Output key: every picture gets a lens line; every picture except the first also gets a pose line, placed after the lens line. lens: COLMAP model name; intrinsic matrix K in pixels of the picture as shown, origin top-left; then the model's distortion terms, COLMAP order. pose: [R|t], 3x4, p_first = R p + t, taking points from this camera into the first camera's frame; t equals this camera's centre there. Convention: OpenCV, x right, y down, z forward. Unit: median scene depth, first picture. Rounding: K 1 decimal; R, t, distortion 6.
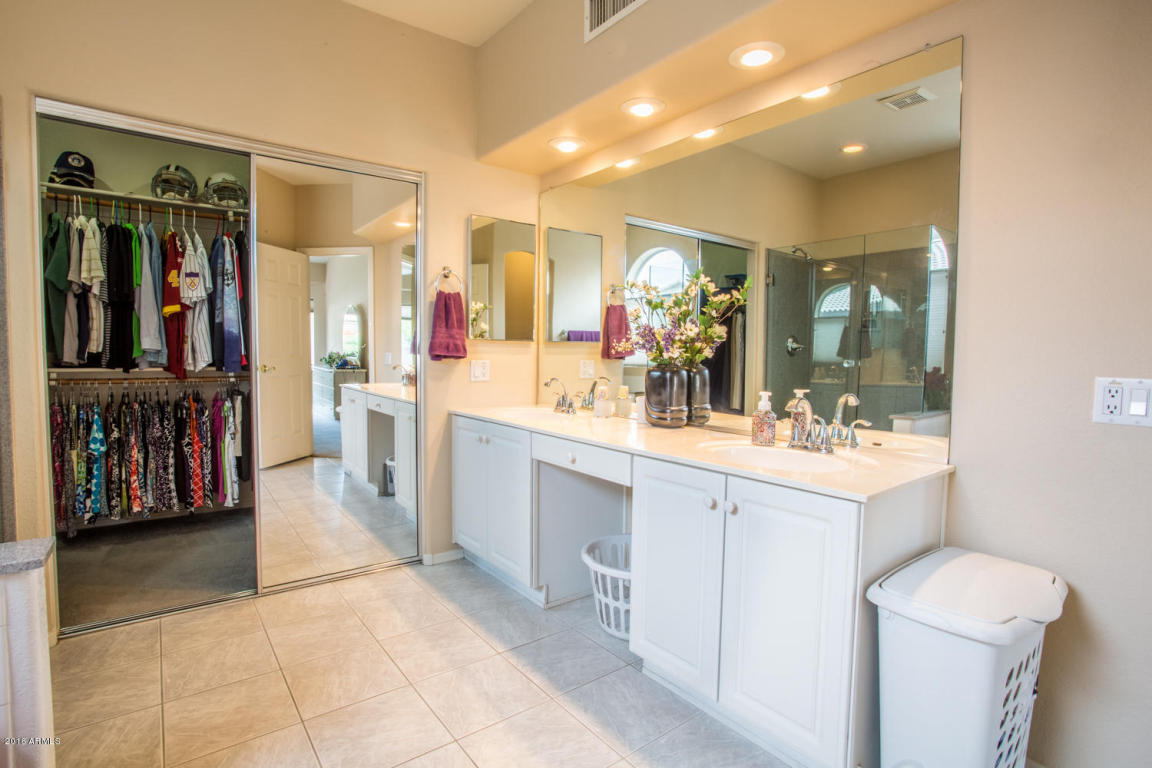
lens RADIAL K [[569.1, 0, 571.1], [0, 569.1, 375.9], [0, 0, 1]] dist [-0.075211, 0.030548]
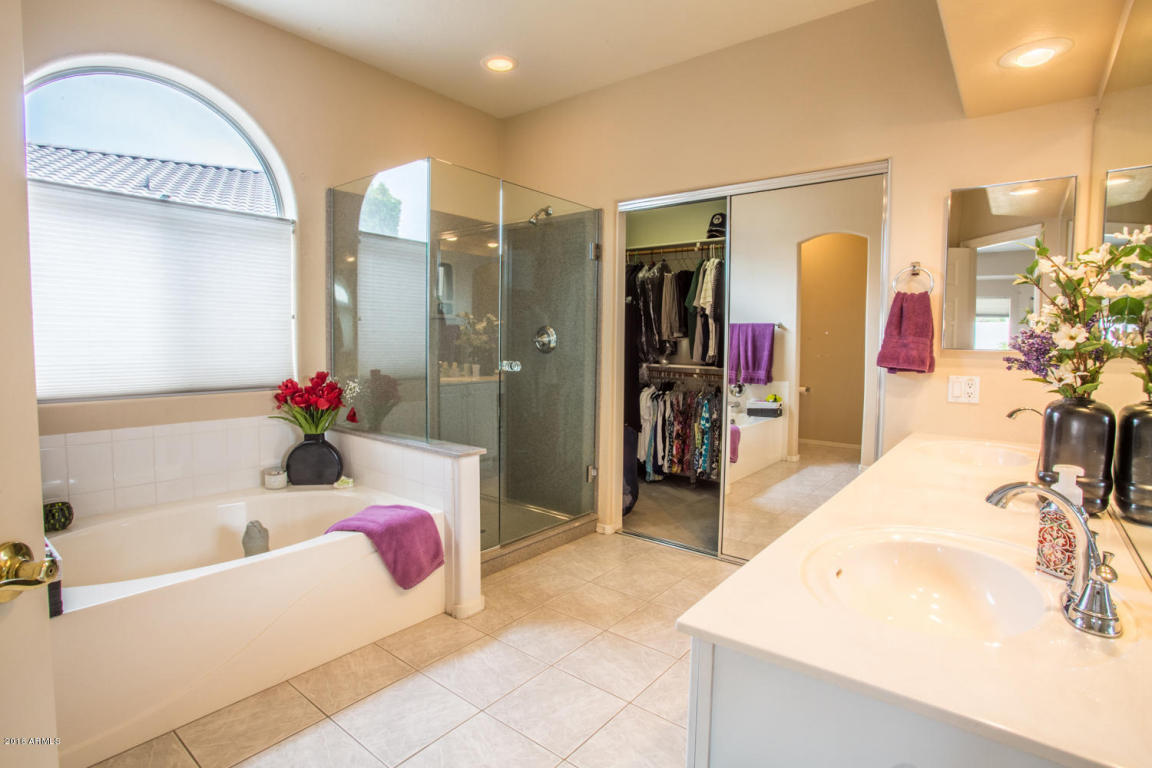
lens RADIAL K [[569.1, 0, 571.1], [0, 569.1, 375.9], [0, 0, 1]] dist [-0.075211, 0.030548]
pose [[0.241382, 0.051353, -0.969070, 0.460621], [-0.054361, 0.997746, 0.039332, -0.029694], [0.968906, 0.043185, 0.243630, 0.314835]]
